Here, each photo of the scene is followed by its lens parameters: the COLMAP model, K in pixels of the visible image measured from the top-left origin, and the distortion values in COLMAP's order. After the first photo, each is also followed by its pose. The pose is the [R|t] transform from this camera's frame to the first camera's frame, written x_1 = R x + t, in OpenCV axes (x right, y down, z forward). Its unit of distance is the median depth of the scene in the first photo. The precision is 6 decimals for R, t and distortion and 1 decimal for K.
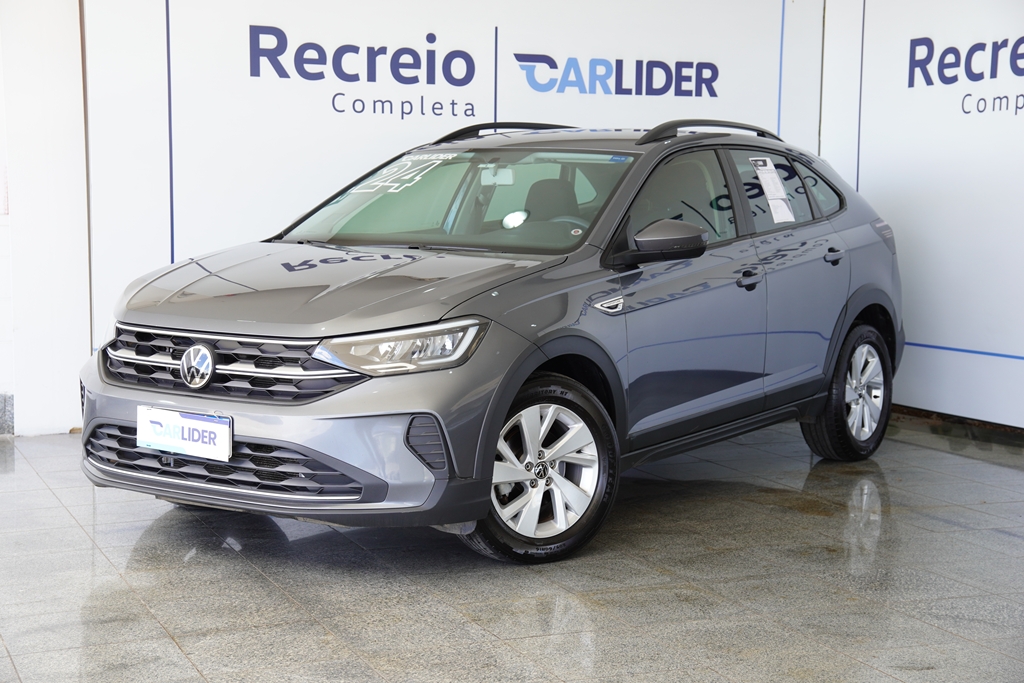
lens RADIAL K [[1697.1, 0, 512.0], [0, 1697.1, 341.5], [0, 0, 1]] dist [0.321964, -0.019016]
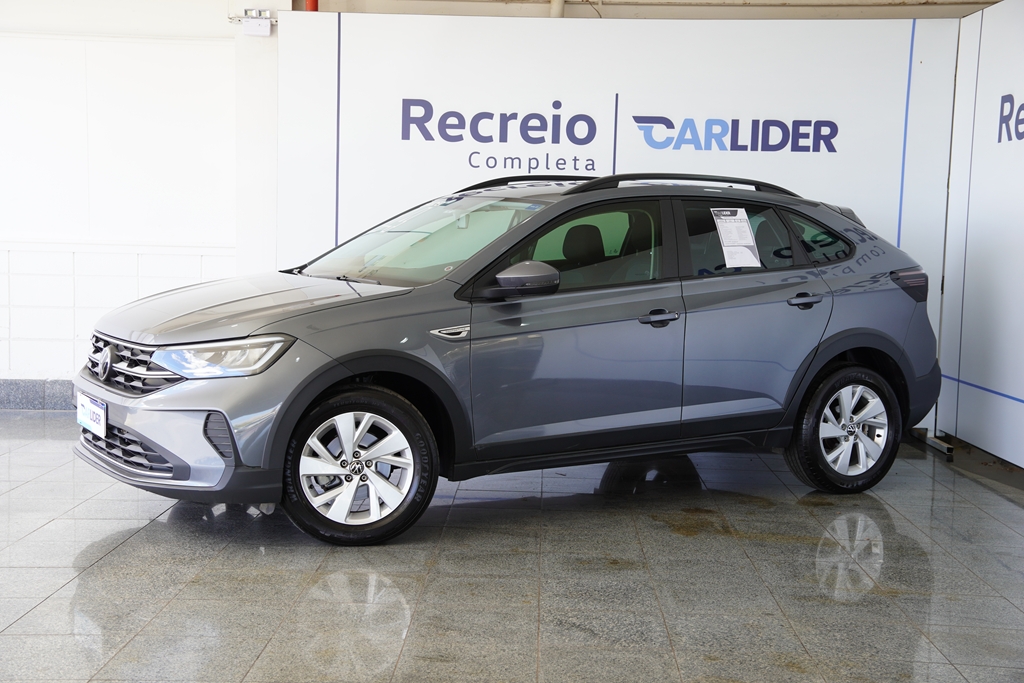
lens RADIAL K [[1451.4, 0, 512.0], [0, 1451.4, 341.5], [0, 0, 1]] dist [0.172098, 0.182652]
pose [[0.907540, 0.048609, -0.417143, 0.357252], [-0.054767, 0.998495, -0.002799, -0.010102], [0.416379, 0.025386, 0.908837, 0.081623]]
